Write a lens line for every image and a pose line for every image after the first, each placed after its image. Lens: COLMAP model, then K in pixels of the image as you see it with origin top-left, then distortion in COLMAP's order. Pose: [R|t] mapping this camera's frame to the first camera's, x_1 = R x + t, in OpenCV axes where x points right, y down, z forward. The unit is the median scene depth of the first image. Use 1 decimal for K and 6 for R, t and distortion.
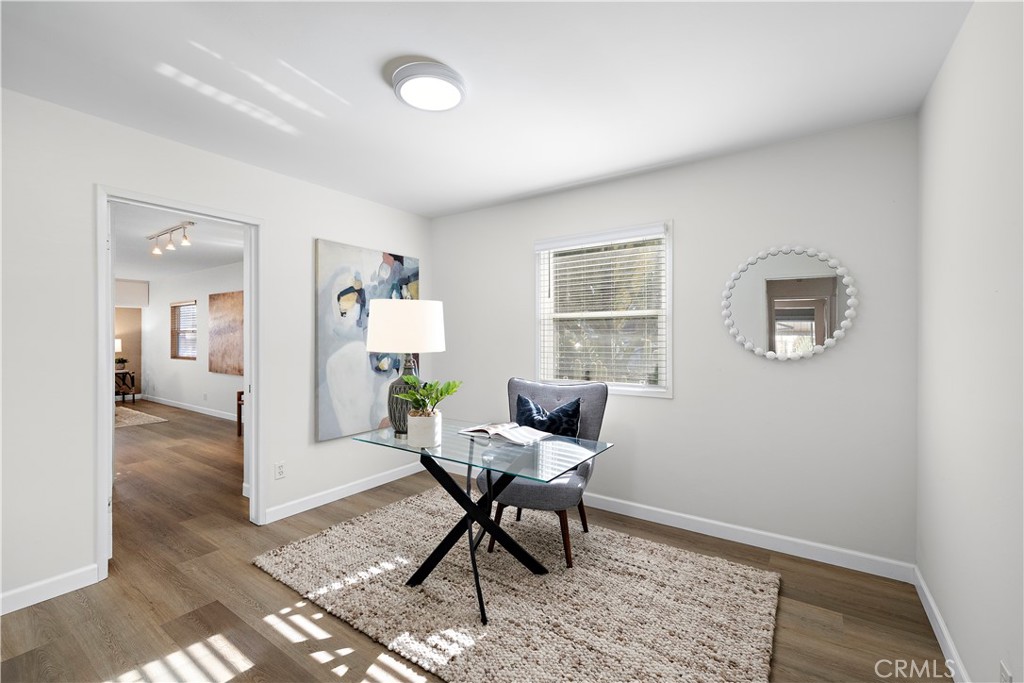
lens RADIAL K [[430.6, 0, 515.9], [0, 430.6, 343.7], [0, 0, 1]] dist [-0.000429, -0.000133]
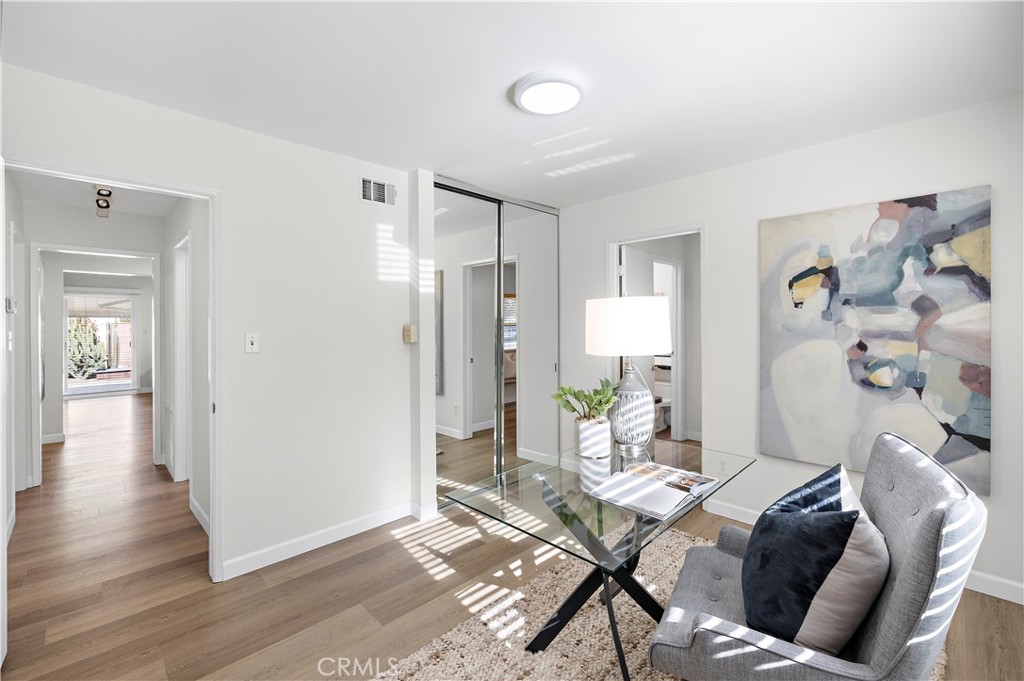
lens RADIAL K [[433.6, 0, 514.5], [0, 433.6, 329.4], [0, 0, 1]] dist [0.001239, 0.000024]
pose [[-0.196868, 0.014262, -0.980326, 0.463475], [-0.006945, 0.999849, 0.015941, -0.031709], [0.980405, 0.009947, -0.196740, 0.632055]]
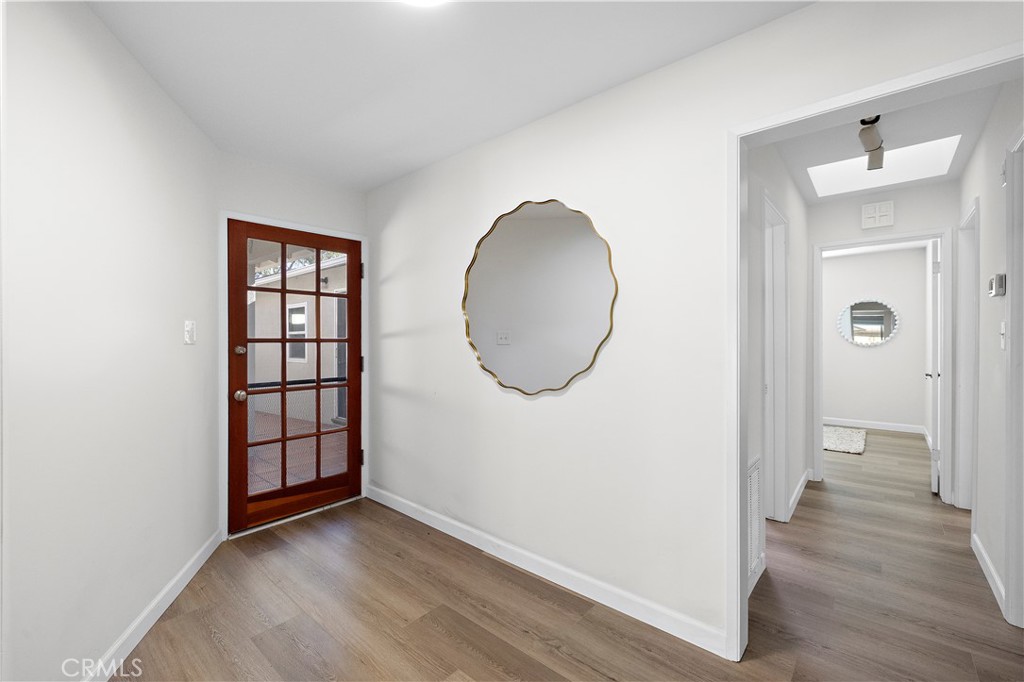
lens RADIAL K [[430.6, 0, 515.9], [0, 430.6, 343.2], [0, 0, 1]] dist [-0.000429, -0.000133]
pose [[0.994735, 0.003885, -0.102407, -0.476616], [-0.004314, 0.999983, -0.003969, 0.017003], [0.102390, 0.004390, 0.994735, -0.699835]]
